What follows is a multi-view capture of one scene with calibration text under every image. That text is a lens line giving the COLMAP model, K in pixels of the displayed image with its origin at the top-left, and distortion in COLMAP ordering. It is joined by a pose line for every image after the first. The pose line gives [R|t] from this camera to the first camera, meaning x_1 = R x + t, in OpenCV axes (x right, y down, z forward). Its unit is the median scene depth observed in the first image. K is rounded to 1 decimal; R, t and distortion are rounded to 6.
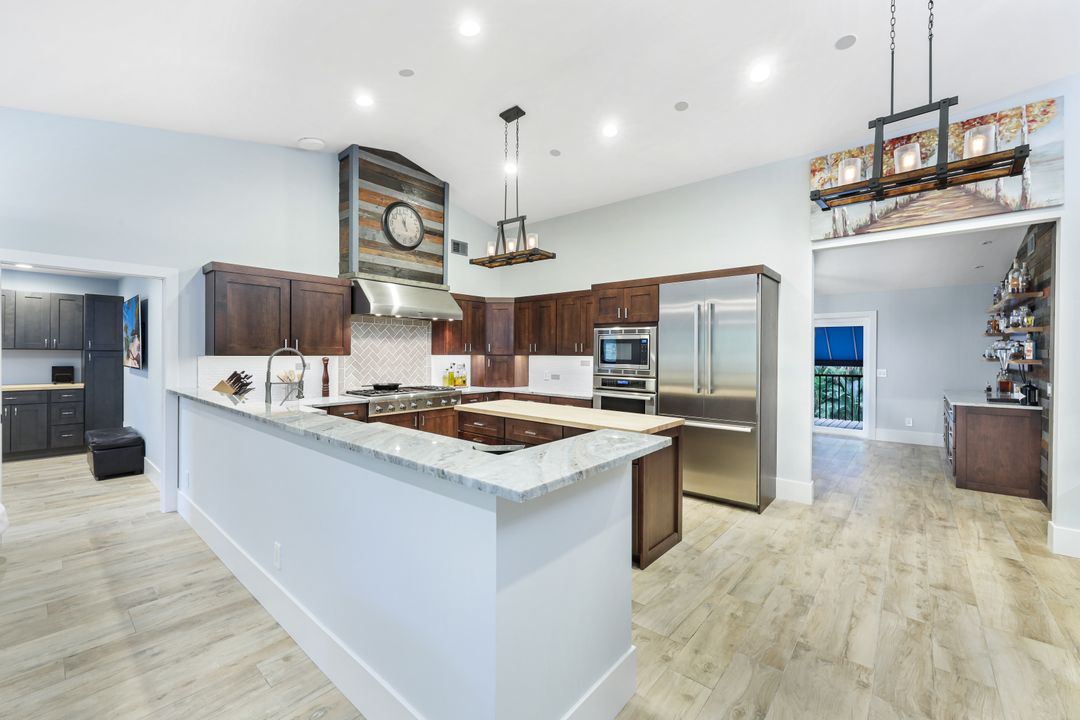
lens RADIAL K [[437.5, 0, 533.8], [0, 437.5, 355.5], [0, 0, 1]] dist [-0.000895, -0.000120]
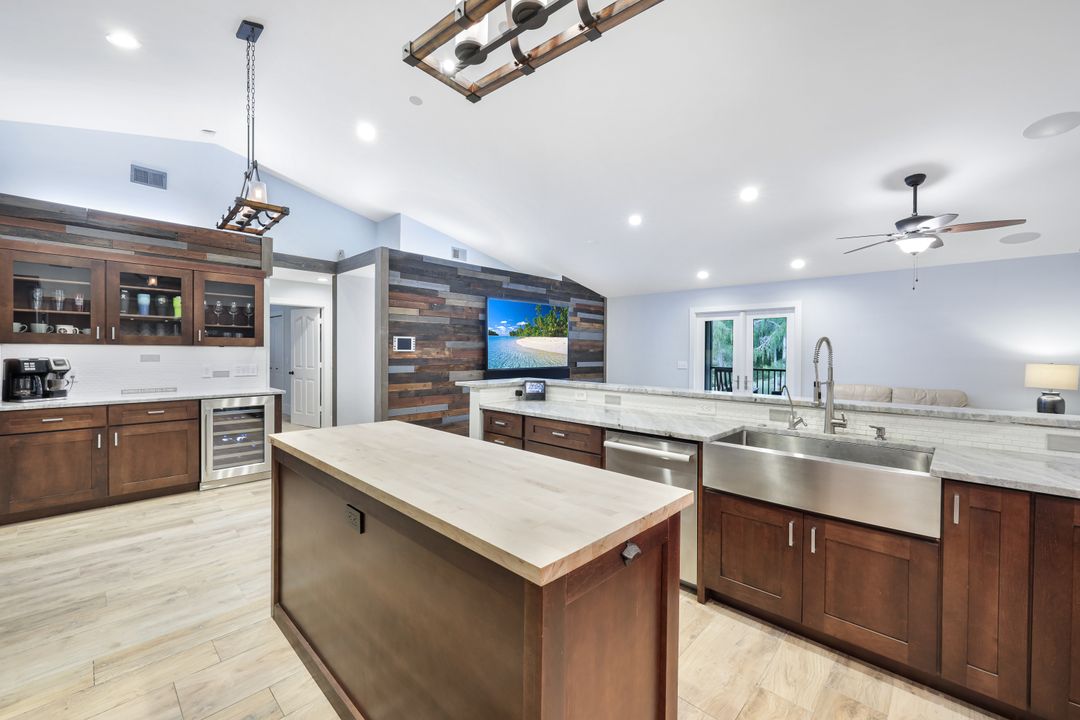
lens RADIAL K [[437.5, 0, 533.8], [0, 437.5, 355.5], [0, 0, 1]] dist [-0.000895, -0.000120]
pose [[-0.998521, -0.012850, 0.052835, -0.065809], [-0.011960, 0.999782, 0.017121, 0.005567], [-0.053043, 0.016464, -0.998456, 1.114612]]
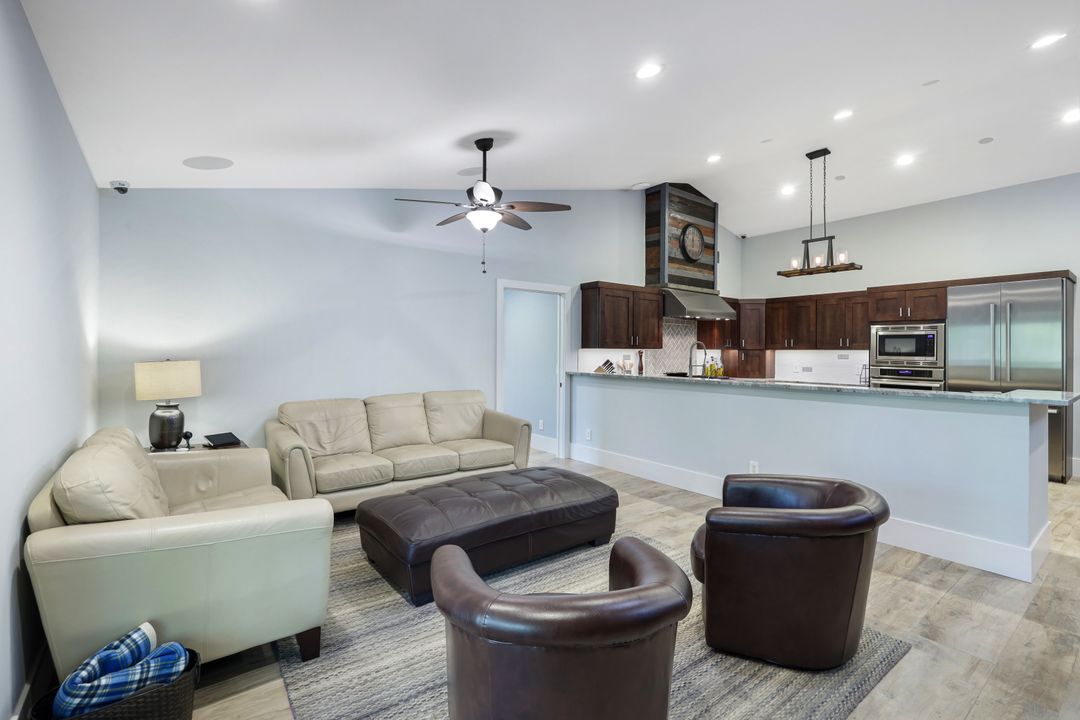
lens RADIAL K [[485.4, 0, 536.2], [0, 485.4, 351.1], [0, 0, 1]] dist [0.002515, 0.000780]
pose [[0.980790, 0.000292, -0.195067, -0.486131], [-0.001940, 0.999964, -0.008258, 0.018121], [0.195057, 0.008478, 0.980755, -0.436950]]
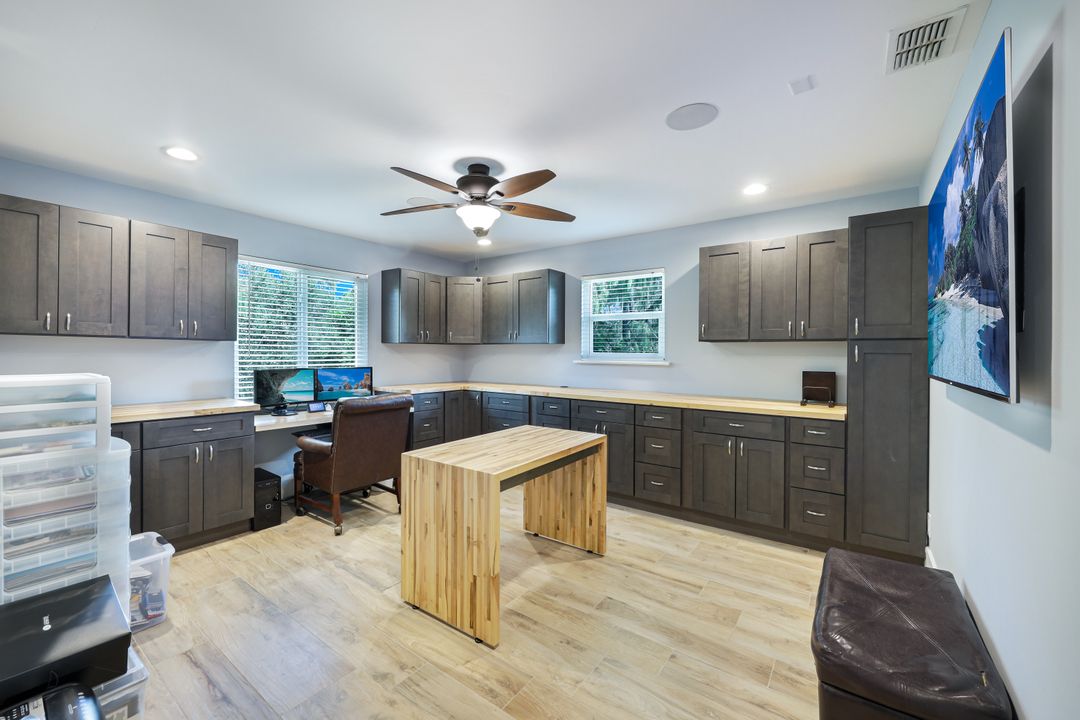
lens RADIAL K [[437.5, 0, 533.8], [0, 437.5, 355.5], [0, 0, 1]] dist [-0.000895, -0.000120]
pose [[0.078444, -0.006785, -0.996895, -0.707810], [-0.013508, 0.999878, -0.007868, 0.016229], [0.996827, 0.014083, 0.078343, 0.756253]]
